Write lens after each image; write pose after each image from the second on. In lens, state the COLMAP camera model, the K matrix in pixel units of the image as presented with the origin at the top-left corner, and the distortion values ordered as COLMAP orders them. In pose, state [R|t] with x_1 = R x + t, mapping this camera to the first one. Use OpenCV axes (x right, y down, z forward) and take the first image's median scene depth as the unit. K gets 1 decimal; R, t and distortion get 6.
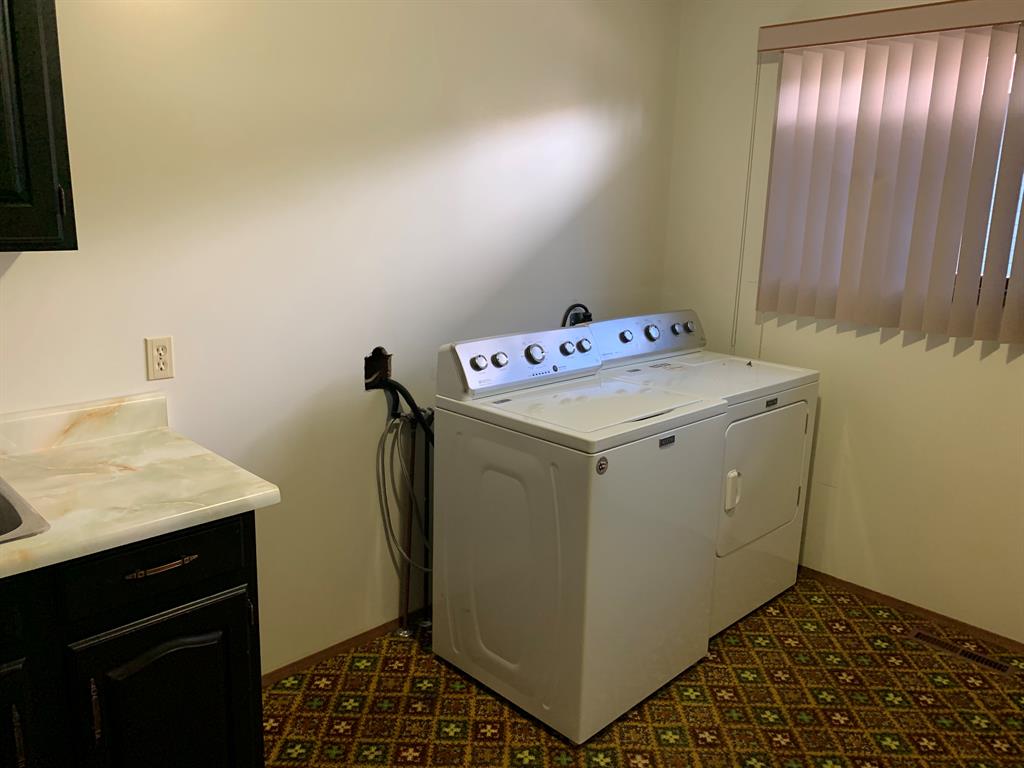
lens RADIAL K [[777.8, 0, 512.9], [0, 777.8, 382.9], [0, 0, 1]] dist [0.019759, -0.005642]
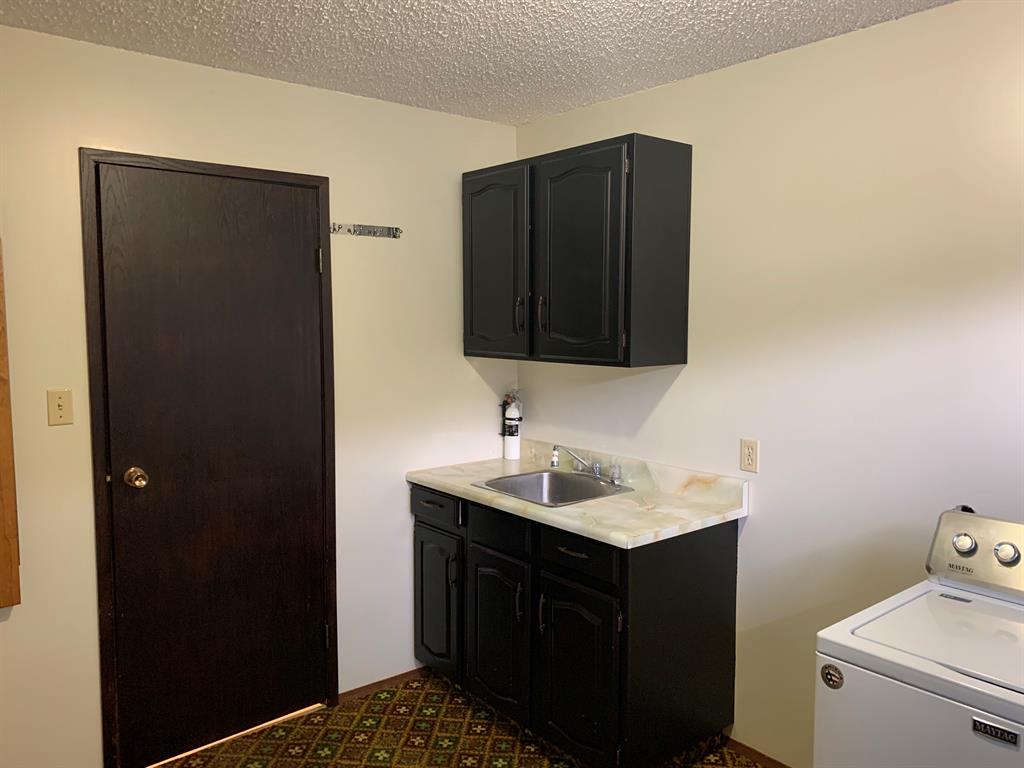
lens RADIAL K [[777.8, 0, 512.3], [0, 777.8, 382.4], [0, 0, 1]] dist [0.019759, -0.005642]
pose [[-0.098923, 0.054632, -0.993594, 0.952089], [-0.230197, 0.970151, 0.076261, -0.170465], [0.968103, 0.236267, -0.083395, 0.739900]]
